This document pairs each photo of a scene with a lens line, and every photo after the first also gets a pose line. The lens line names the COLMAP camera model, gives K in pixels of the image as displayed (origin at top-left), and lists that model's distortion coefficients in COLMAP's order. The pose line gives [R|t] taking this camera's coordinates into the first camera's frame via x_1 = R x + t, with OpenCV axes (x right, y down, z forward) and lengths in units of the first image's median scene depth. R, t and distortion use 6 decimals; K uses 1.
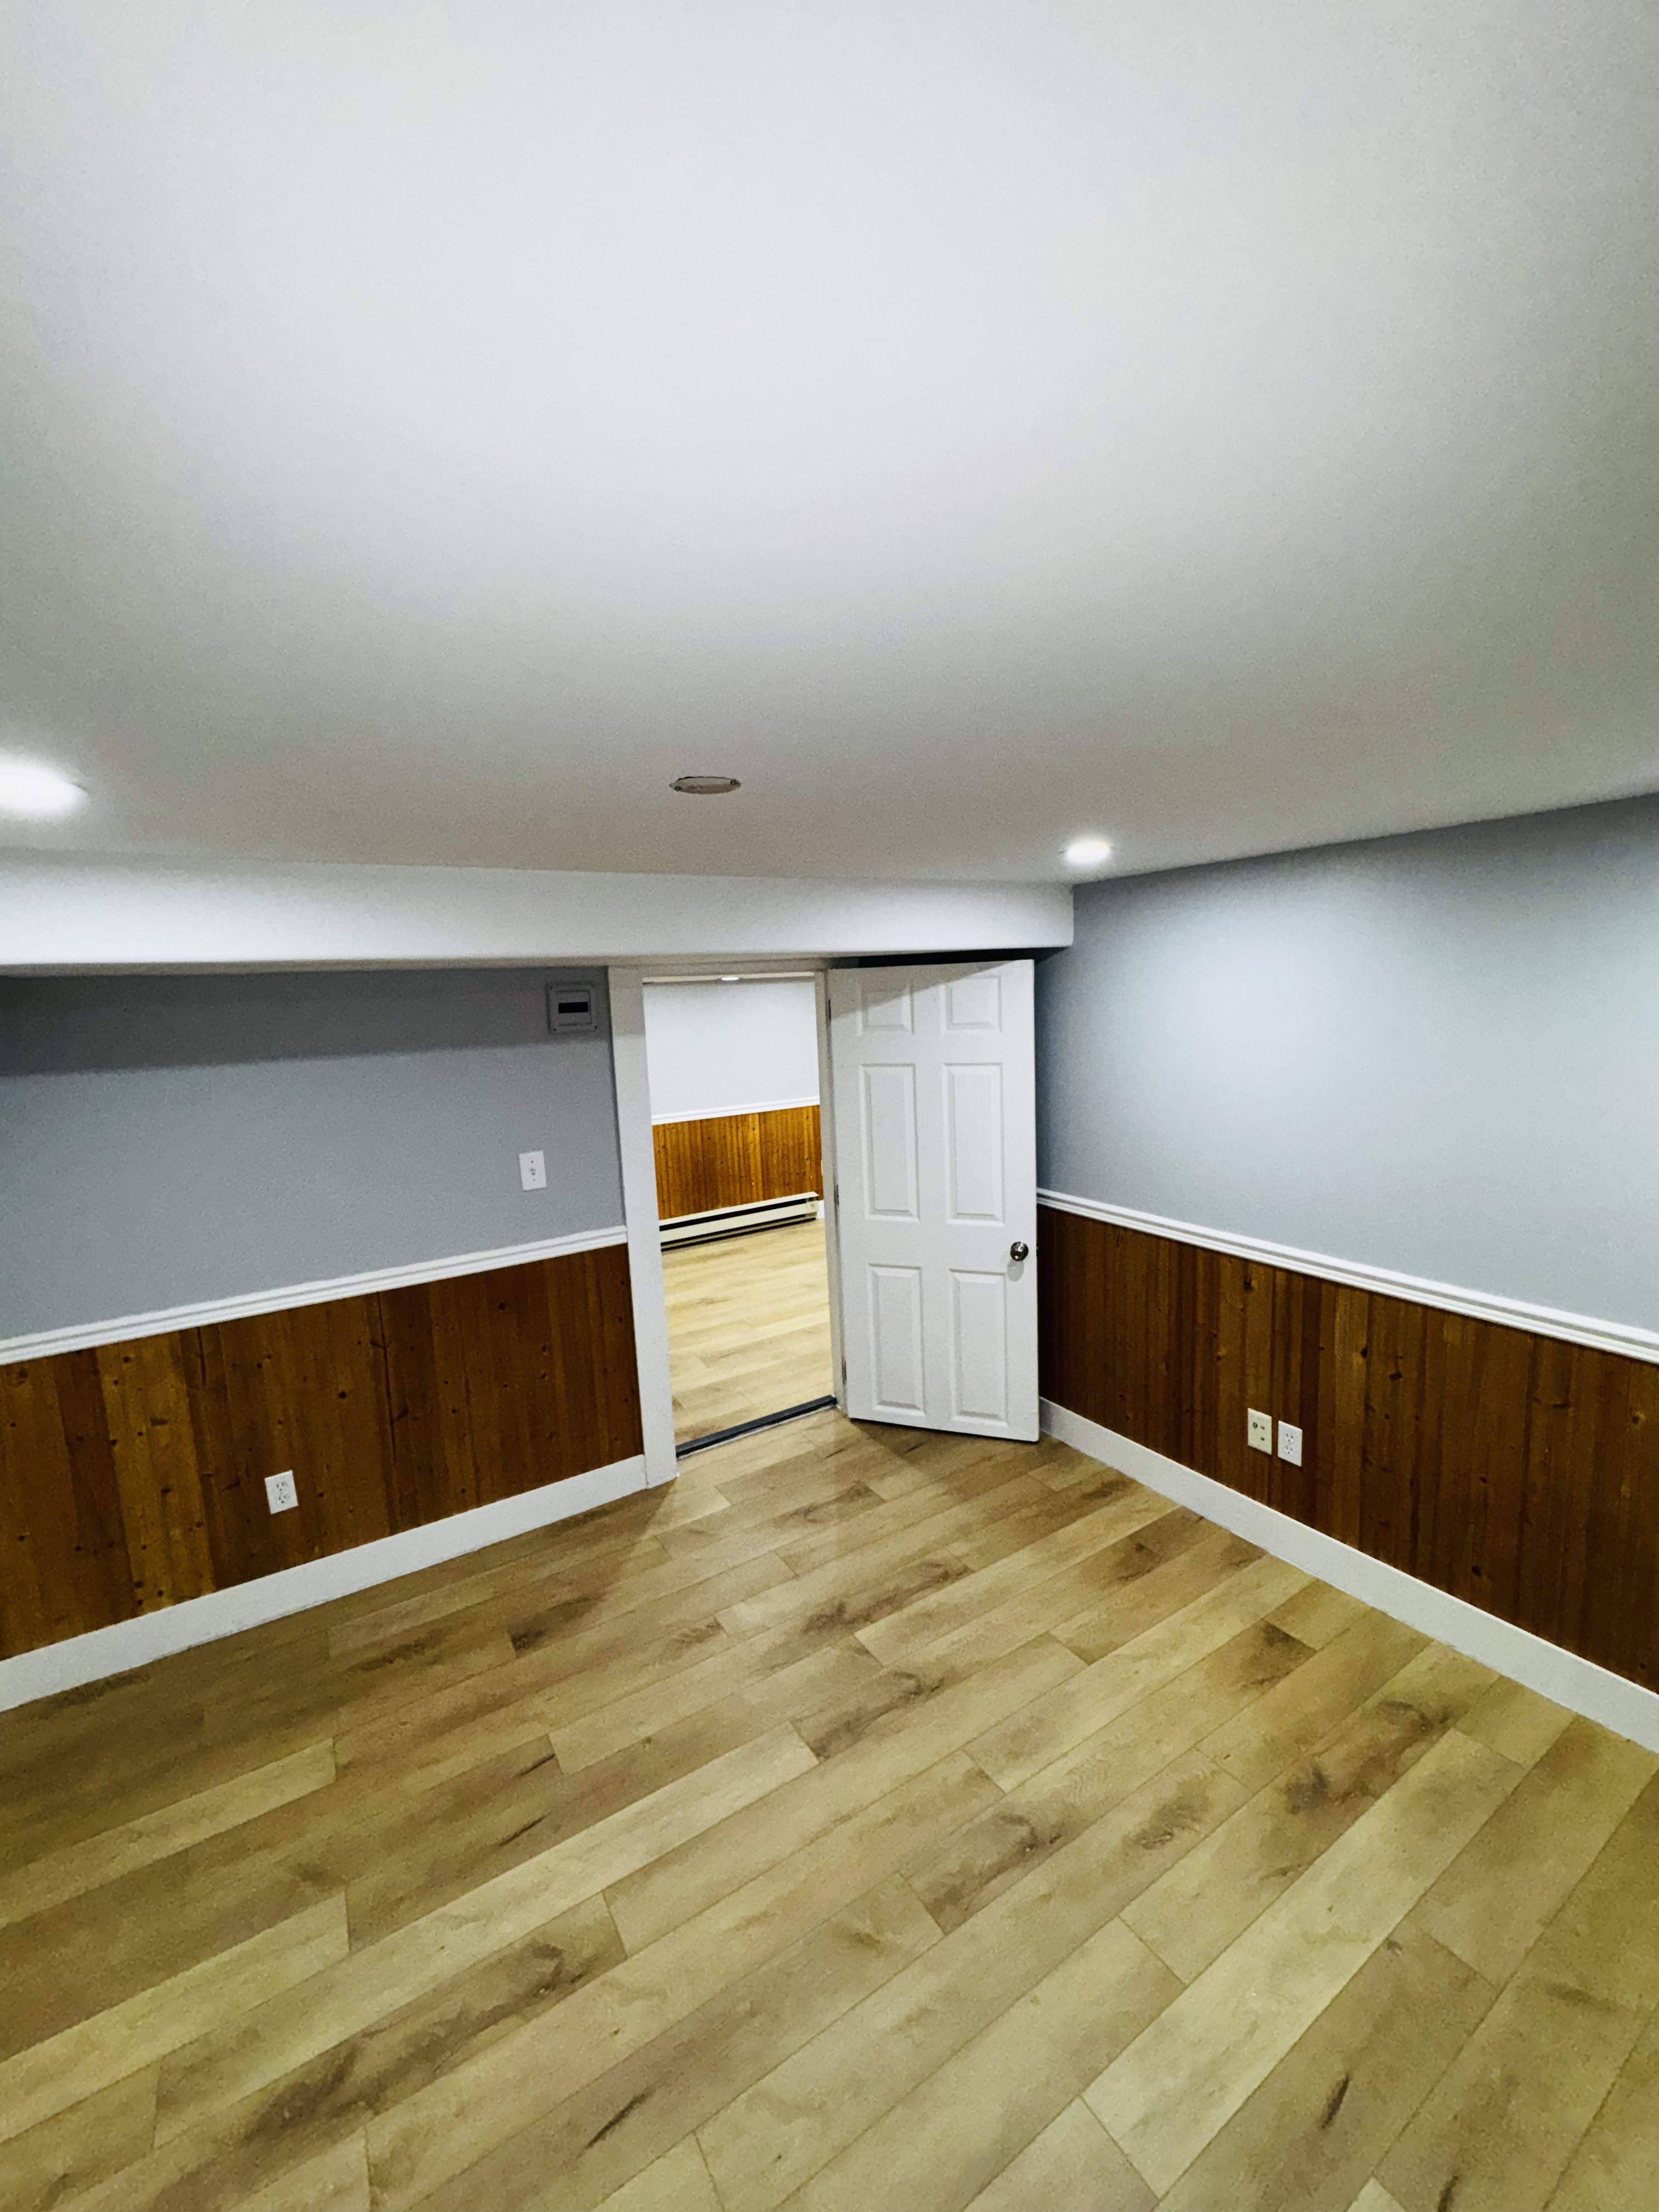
lens RADIAL K [[890.2, 0, 835.4], [0, 890.2, 1103.8], [0, 0, 1]] dist [-0.002823, -0.000082]
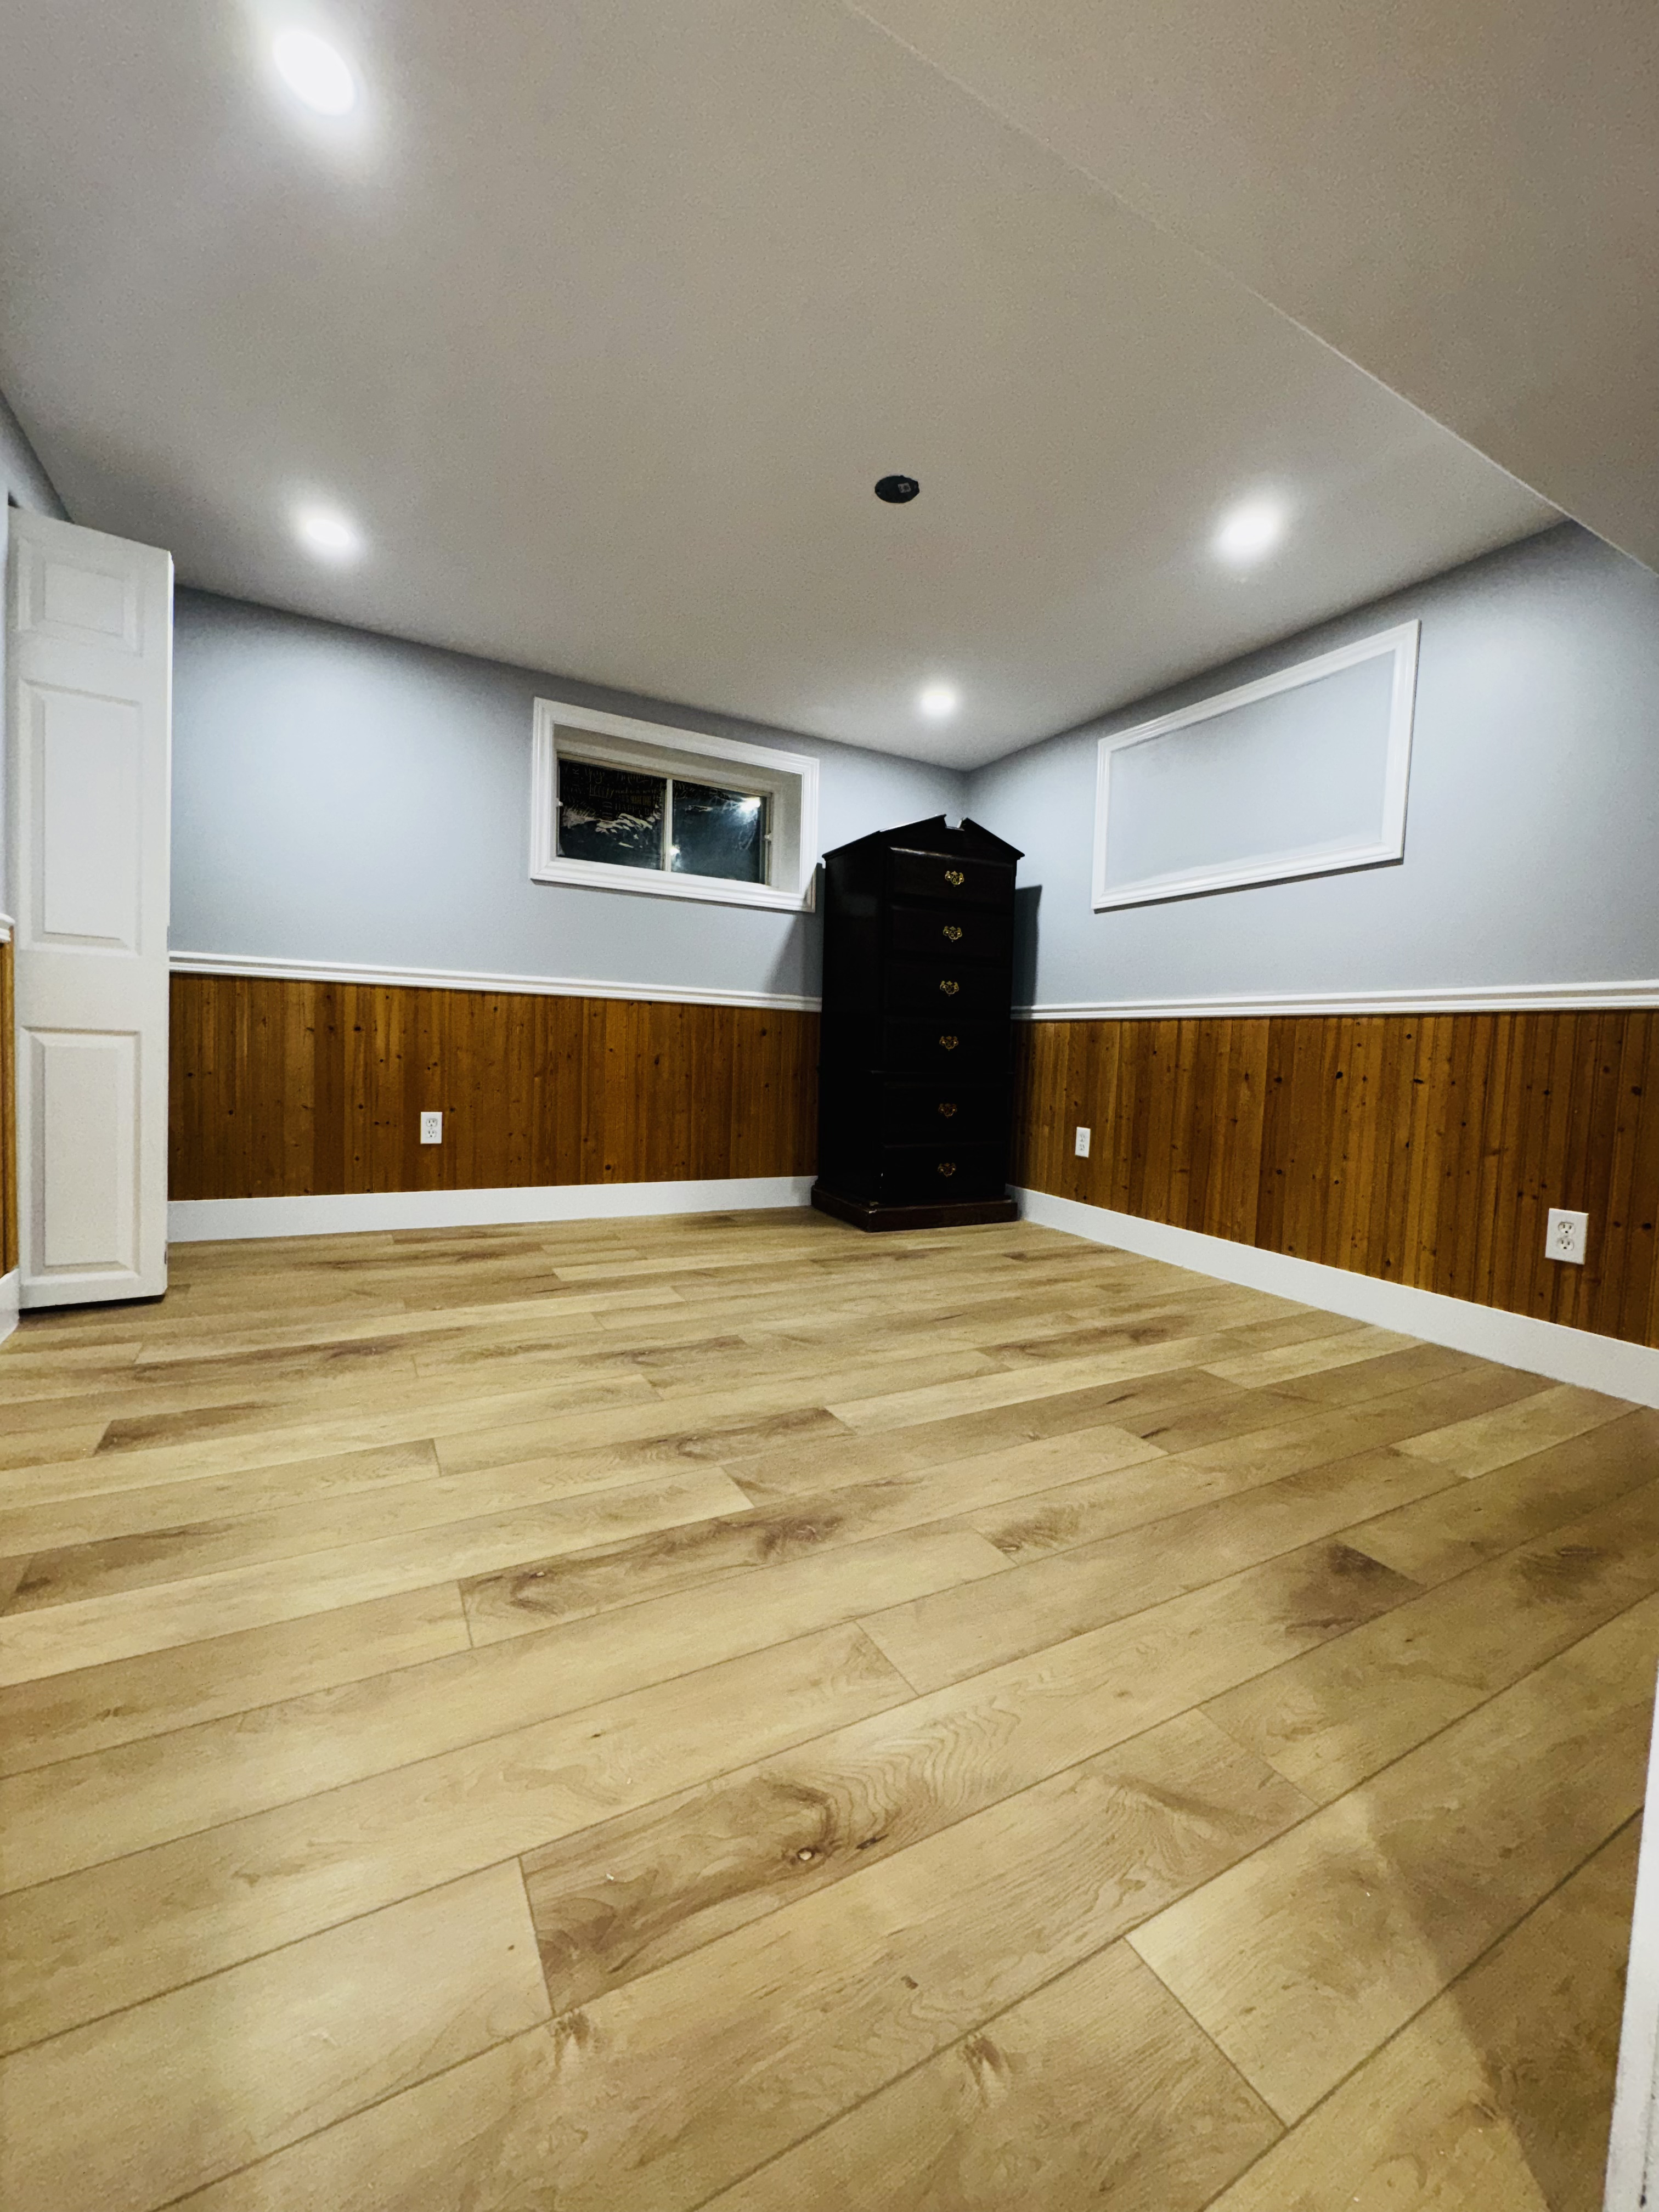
lens RADIAL K [[890.2, 0, 833.5], [0, 890.2, 1095.4], [0, 0, 1]] dist [-0.002823, -0.000082]
pose [[-0.998657, -0.001557, 0.051779, -0.067499], [0.007842, 0.983485, 0.180818, 0.252354], [-0.051205, 0.180981, -0.982153, 1.690262]]
